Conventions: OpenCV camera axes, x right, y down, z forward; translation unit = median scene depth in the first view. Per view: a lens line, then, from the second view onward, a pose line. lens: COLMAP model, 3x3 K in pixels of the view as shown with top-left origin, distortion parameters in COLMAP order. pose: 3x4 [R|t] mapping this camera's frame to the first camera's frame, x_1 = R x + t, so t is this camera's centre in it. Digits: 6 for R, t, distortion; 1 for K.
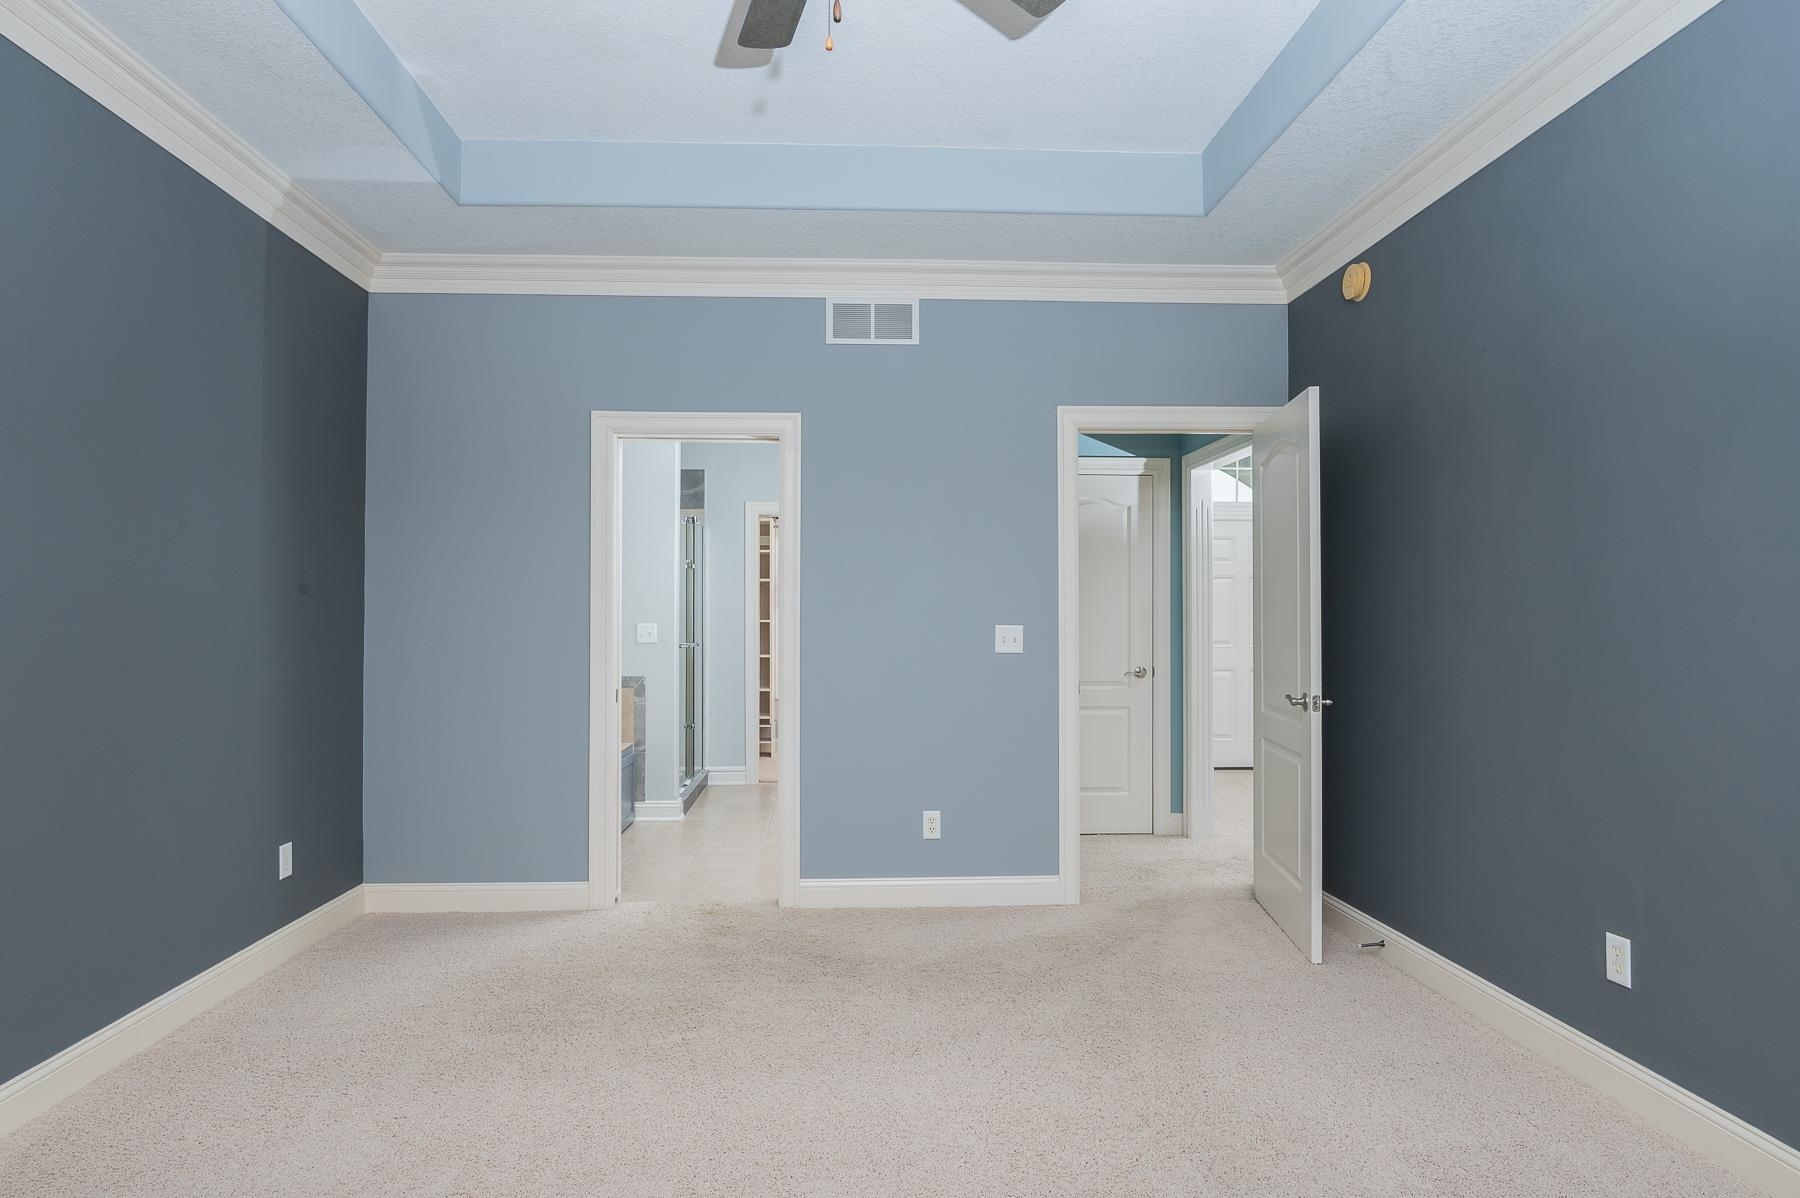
lens RADIAL K [[1013.1, 0, 900.0], [0, 1013.1, 599.0], [0, 0, 1]] dist [0.000091, -0.000011]
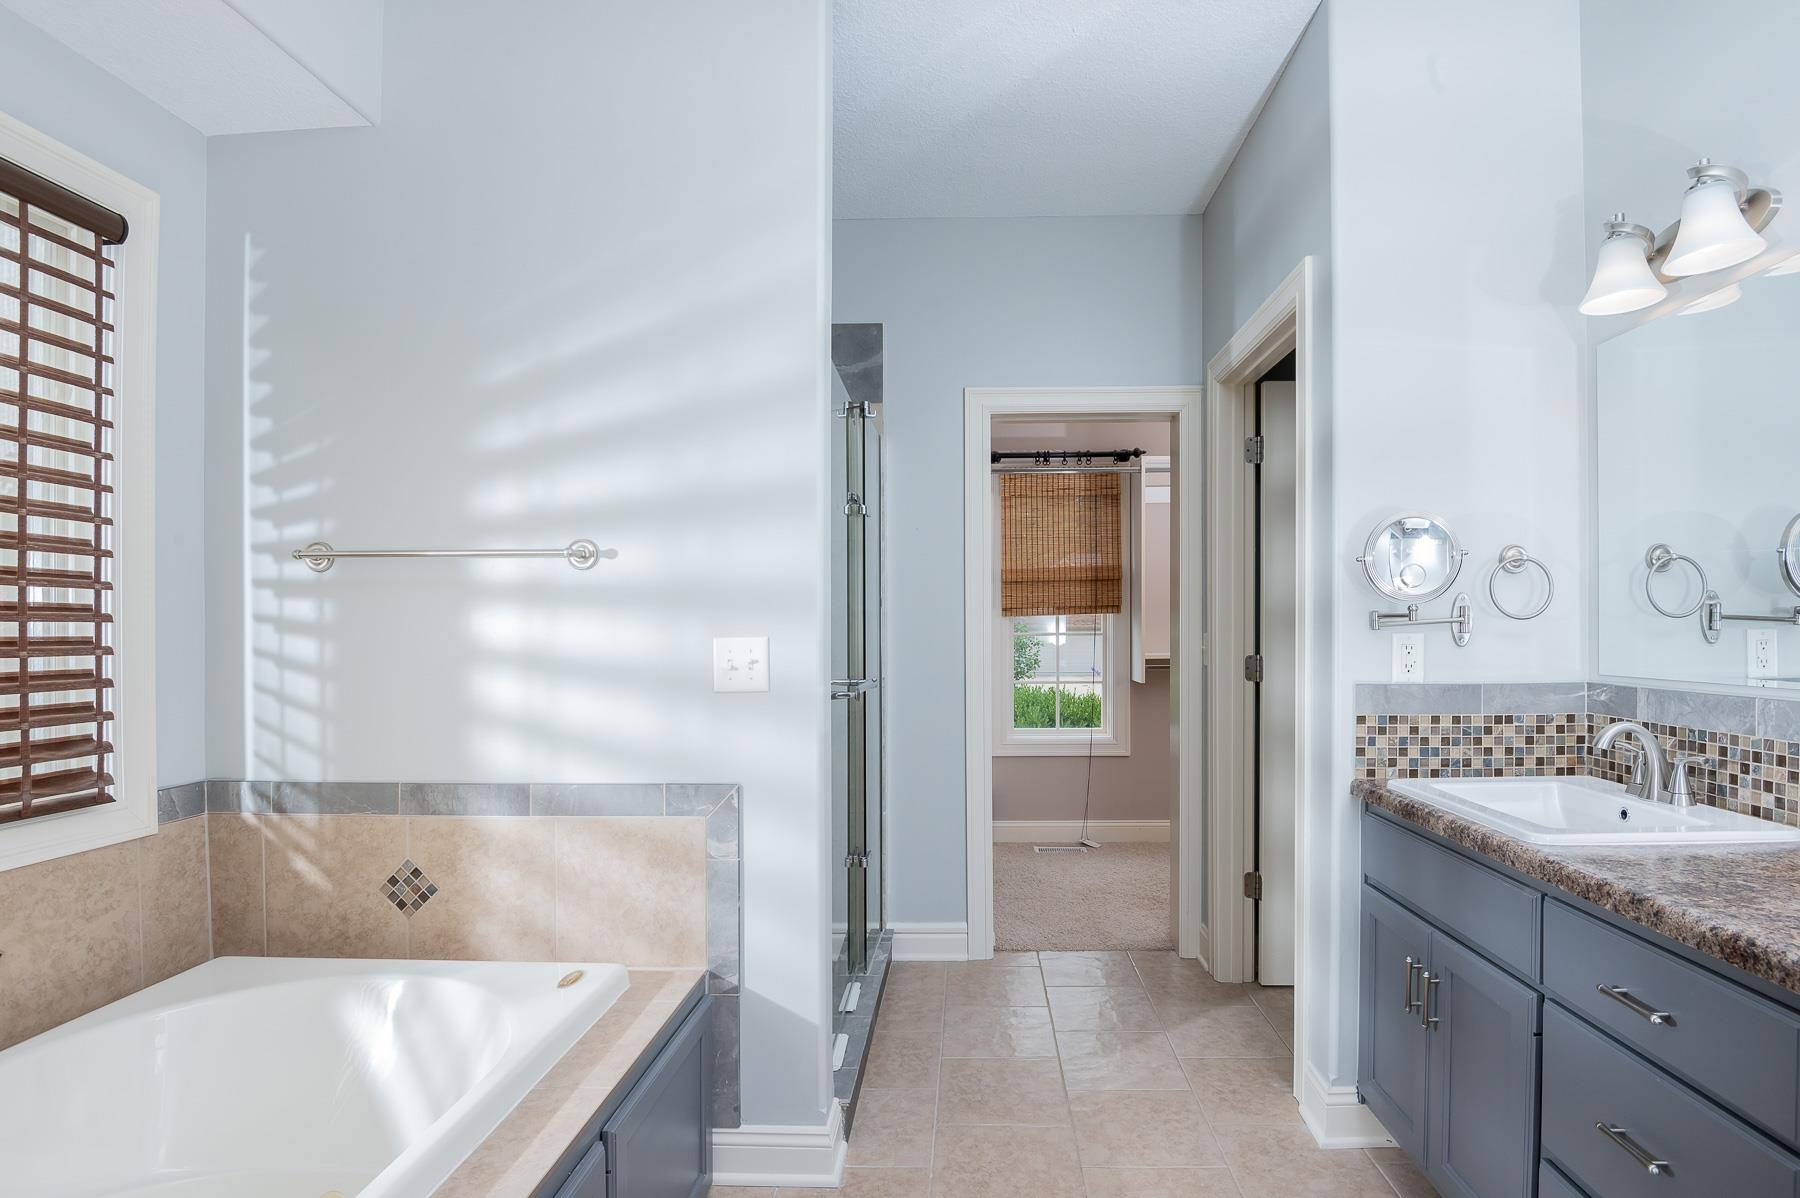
lens RADIAL K [[883.5, 0, 904.0], [0, 883.5, 635.3], [0, 0, 1]] dist [-0.000507, -0.000033]
pose [[0.990464, 0.001132, -0.137765, -0.132273], [0.001494, 0.999819, 0.018954, 0.015407], [0.137761, -0.018979, 0.990284, 0.615172]]
